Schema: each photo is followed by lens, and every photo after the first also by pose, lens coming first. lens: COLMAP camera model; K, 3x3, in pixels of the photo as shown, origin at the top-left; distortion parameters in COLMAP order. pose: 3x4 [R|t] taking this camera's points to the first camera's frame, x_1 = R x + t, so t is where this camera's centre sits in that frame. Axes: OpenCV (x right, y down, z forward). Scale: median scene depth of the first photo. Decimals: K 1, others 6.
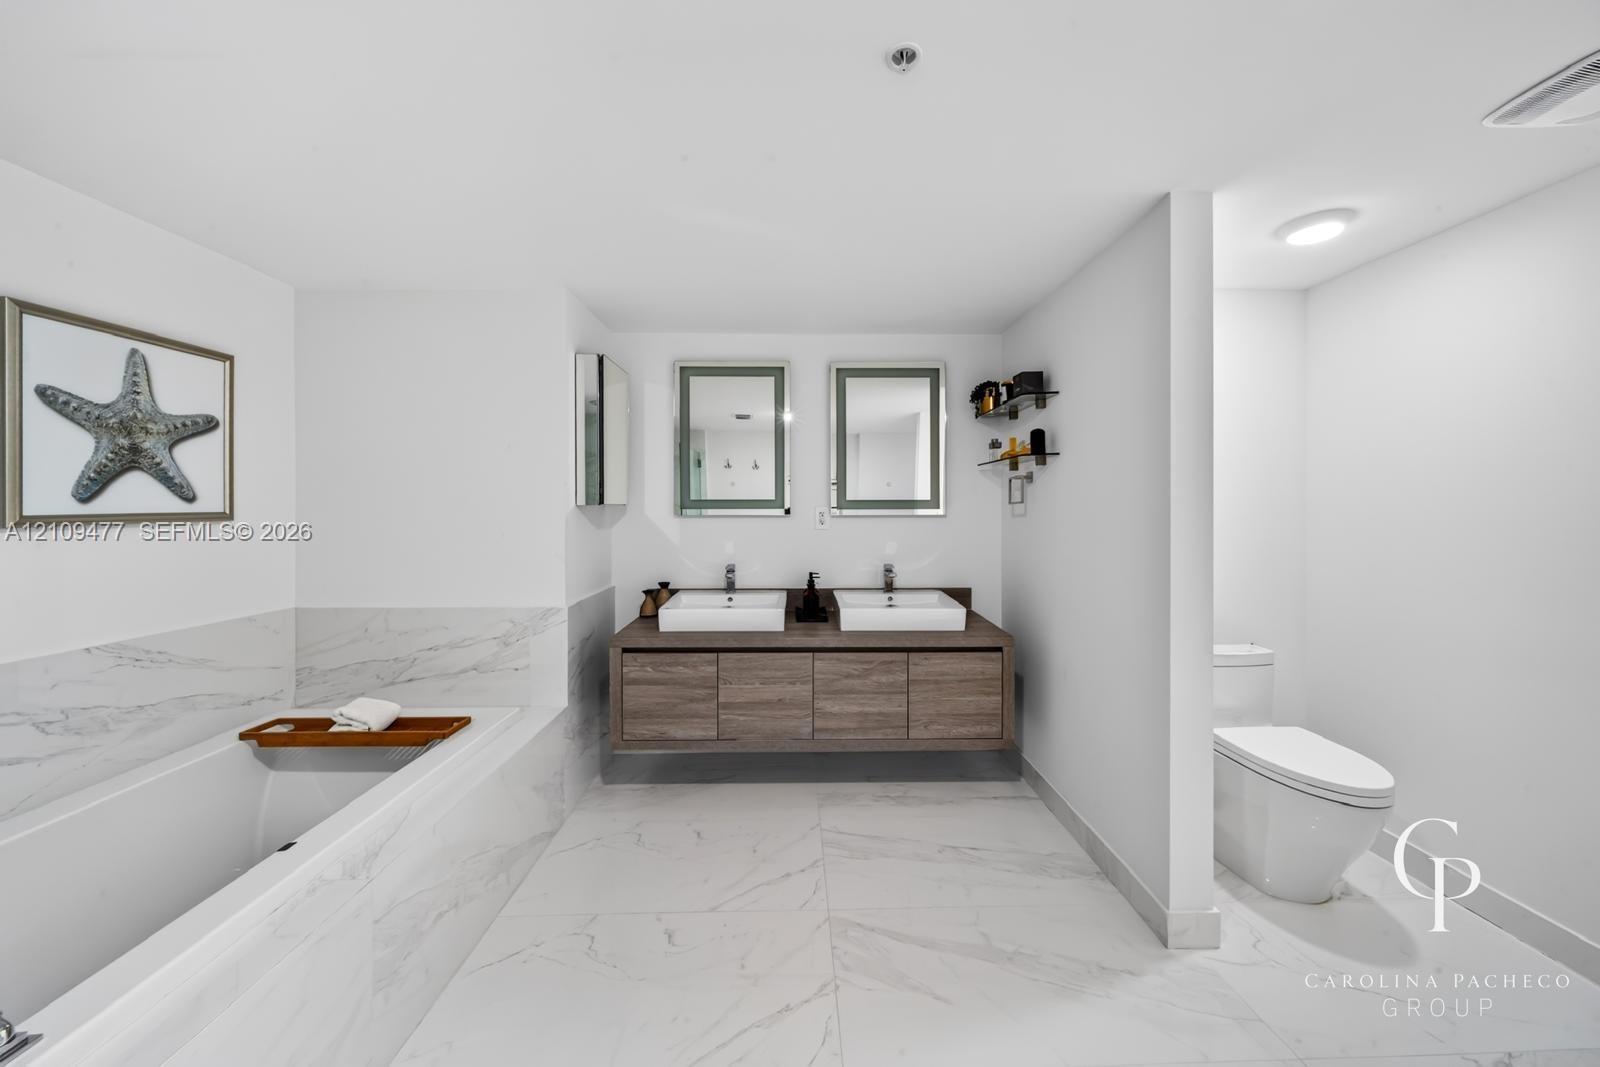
lens RADIAL K [[559.9, 0, 813.0], [0, 559.9, 503.5], [0, 0, 1]] dist [-0.001141, -0.000731]
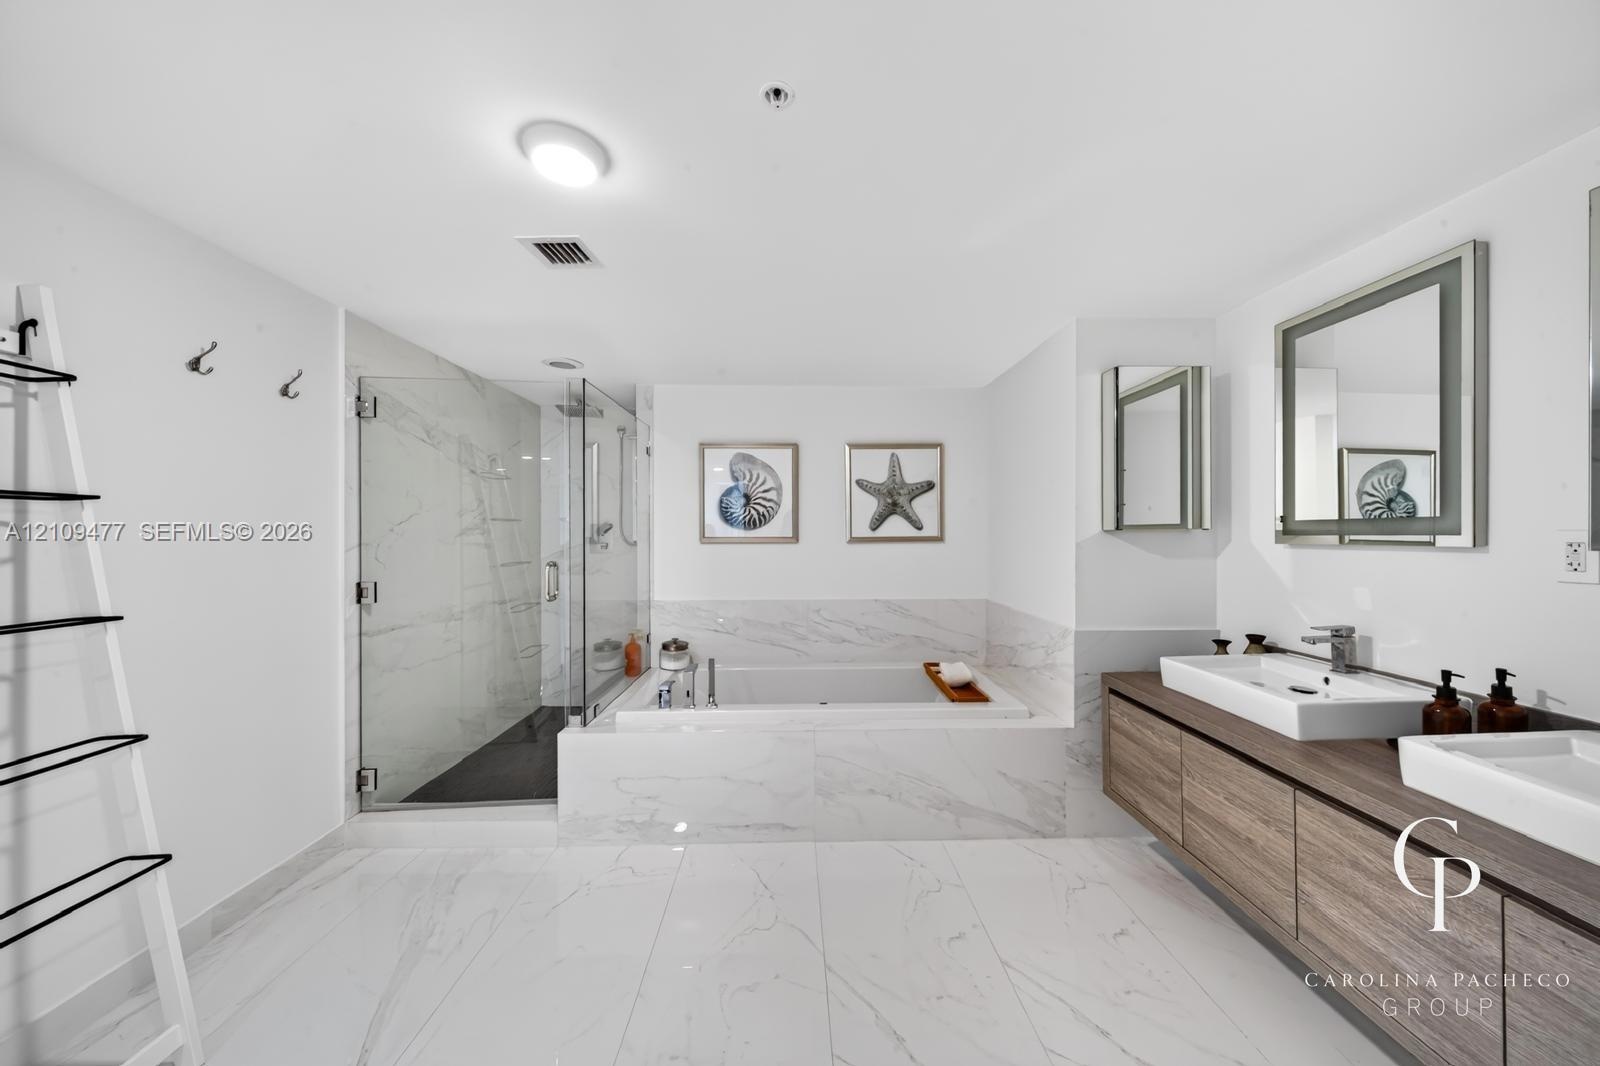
lens RADIAL K [[559.9, 0, 805.4], [0, 559.9, 531.8], [0, 0, 1]] dist [-0.001141, -0.000731]
pose [[0.000425, -0.004413, -0.999990, 0.693946], [0.006193, 0.999971, -0.004410, 0.008206], [0.999981, -0.006191, 0.000453, 0.617539]]
